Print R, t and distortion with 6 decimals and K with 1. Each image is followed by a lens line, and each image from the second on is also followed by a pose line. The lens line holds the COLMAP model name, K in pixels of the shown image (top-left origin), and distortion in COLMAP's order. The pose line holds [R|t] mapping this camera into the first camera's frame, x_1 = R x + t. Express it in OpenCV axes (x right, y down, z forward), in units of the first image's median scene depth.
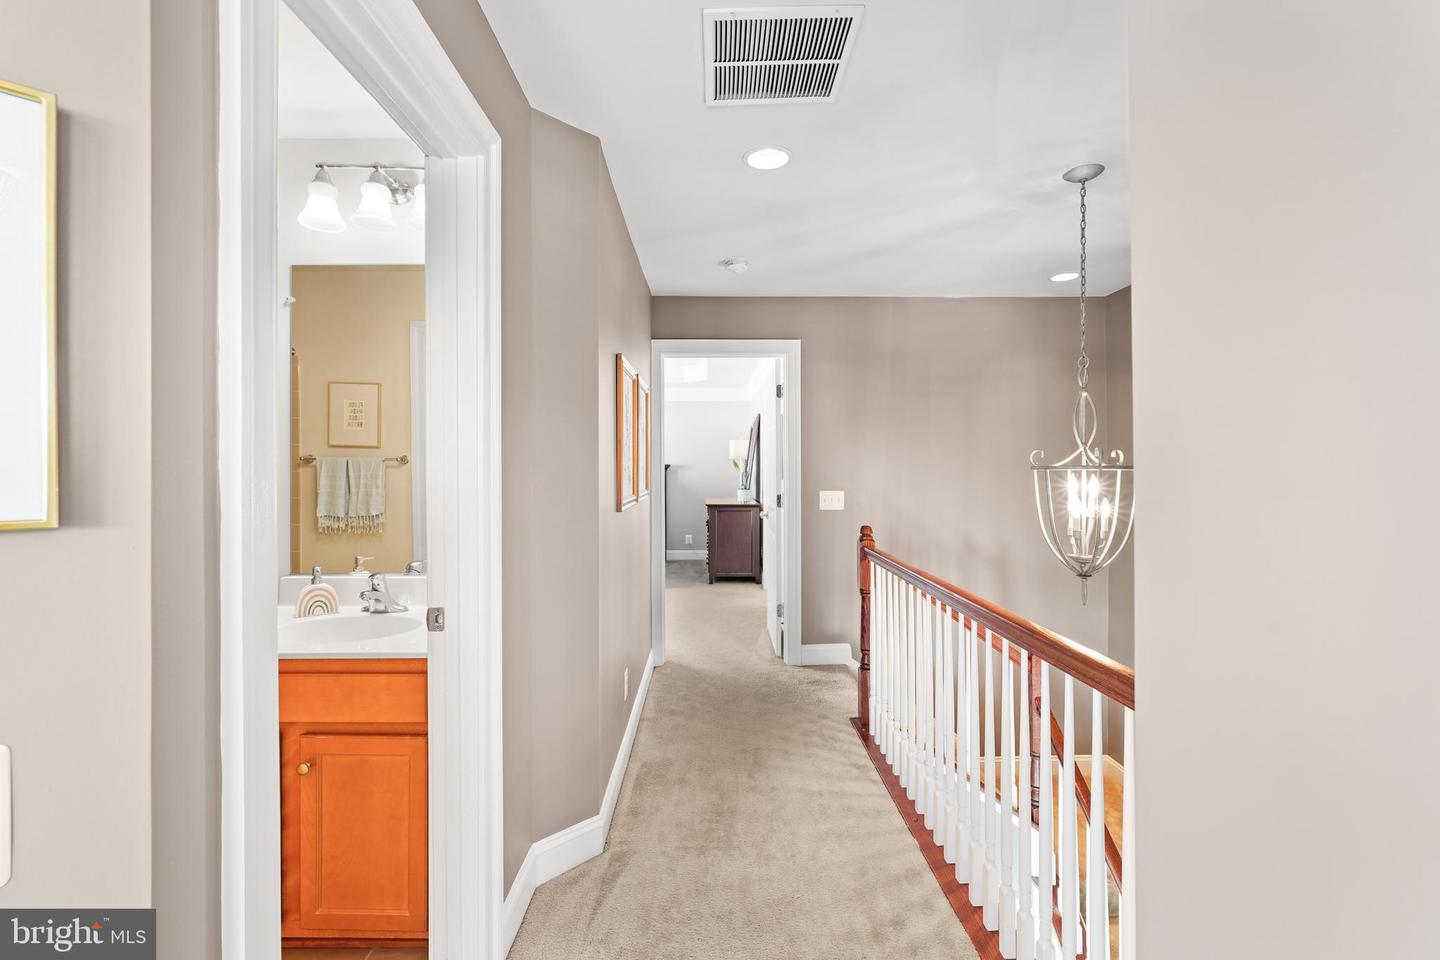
lens RADIAL K [[637.4, 0, 714.3], [0, 637.4, 469.4], [0, 0, 1]] dist [-0.011610, 0.005014]
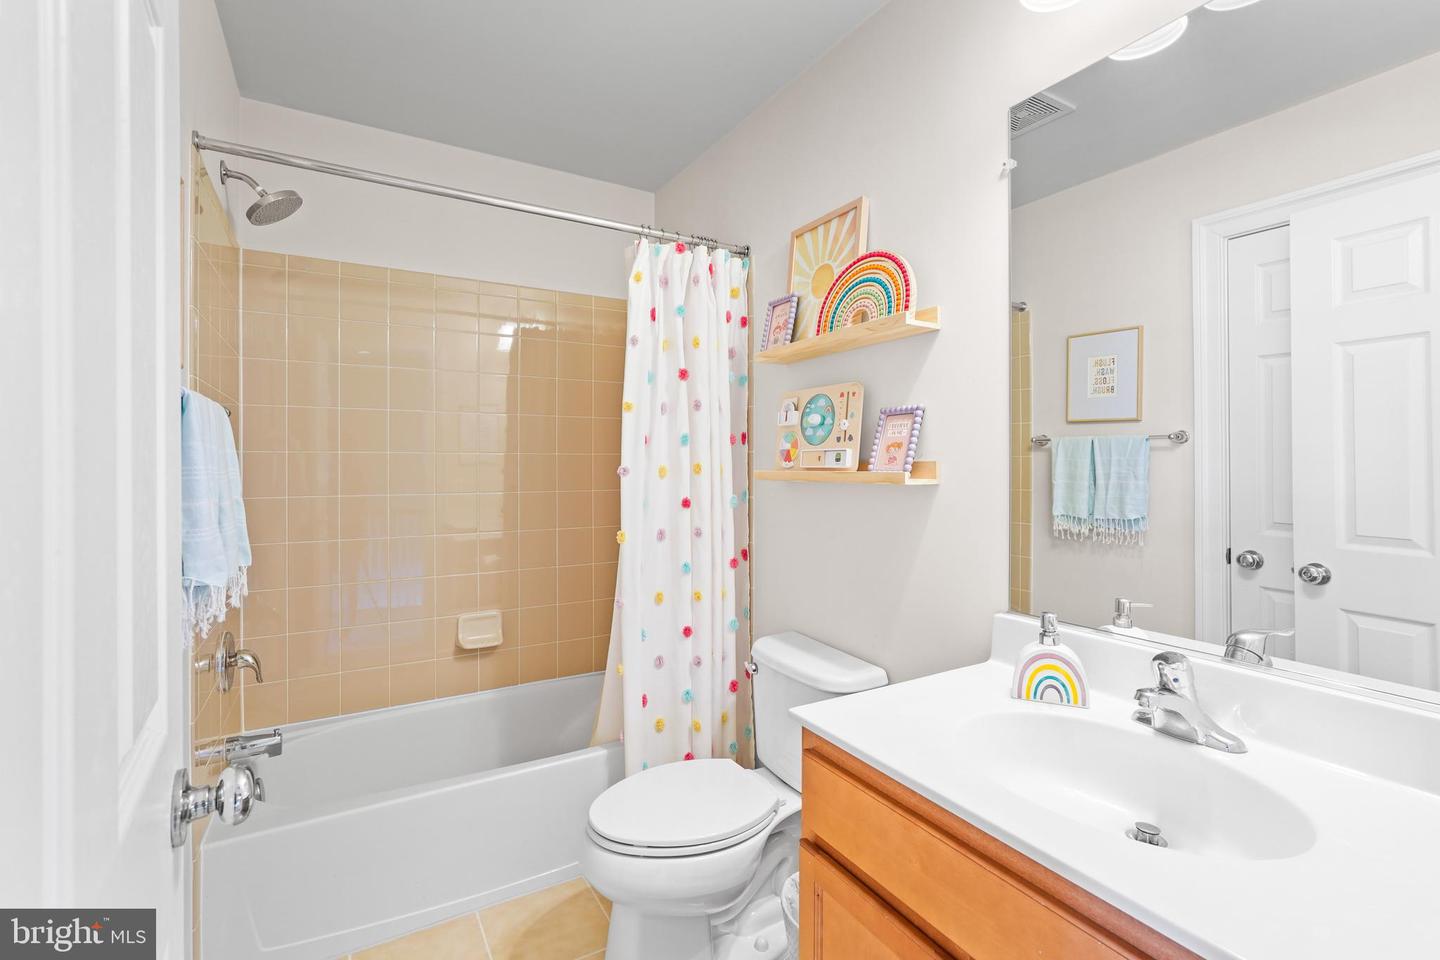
lens RADIAL K [[637.4, 0, 717.7], [0, 637.4, 472.0], [0, 0, 1]] dist [-0.011610, 0.005014]
pose [[0.501953, 0.007934, -0.864858, -0.168814], [0.001479, 0.999949, 0.010032, 0.013759], [0.864893, -0.006315, 0.501916, 0.272342]]
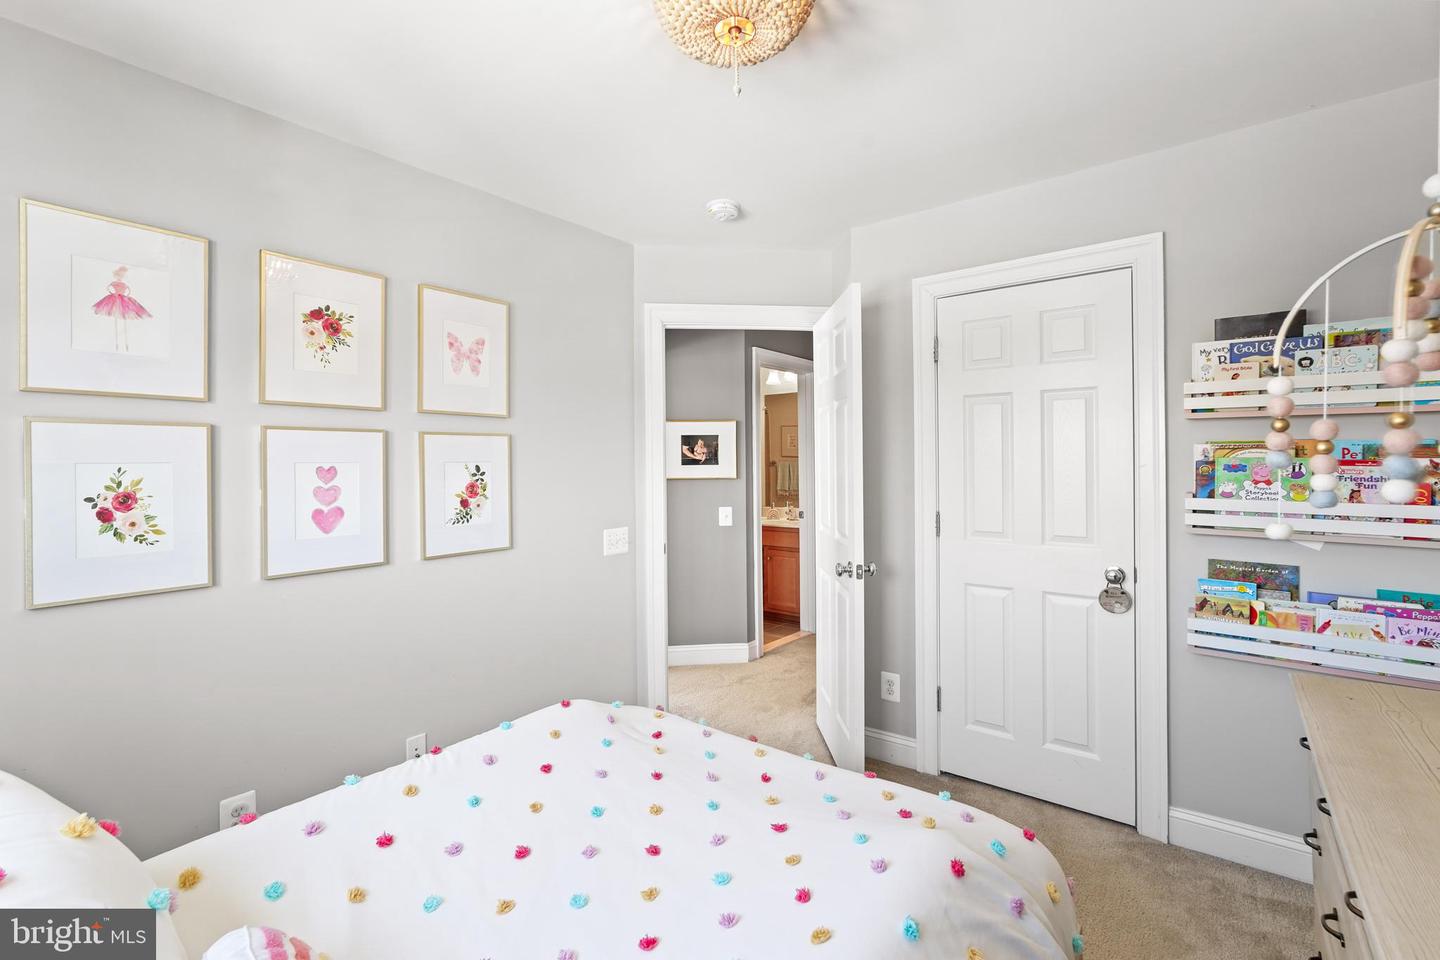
lens RADIAL K [[637.4, 0, 720.2], [0, 637.4, 469.4], [0, 0, 1]] dist [-0.011610, 0.005014]
pose [[0.785343, 0.000099, -0.619061, 0.548660], [0.007479, 0.999925, 0.009649, -0.016292], [0.619016, -0.012208, 0.785284, -0.797230]]
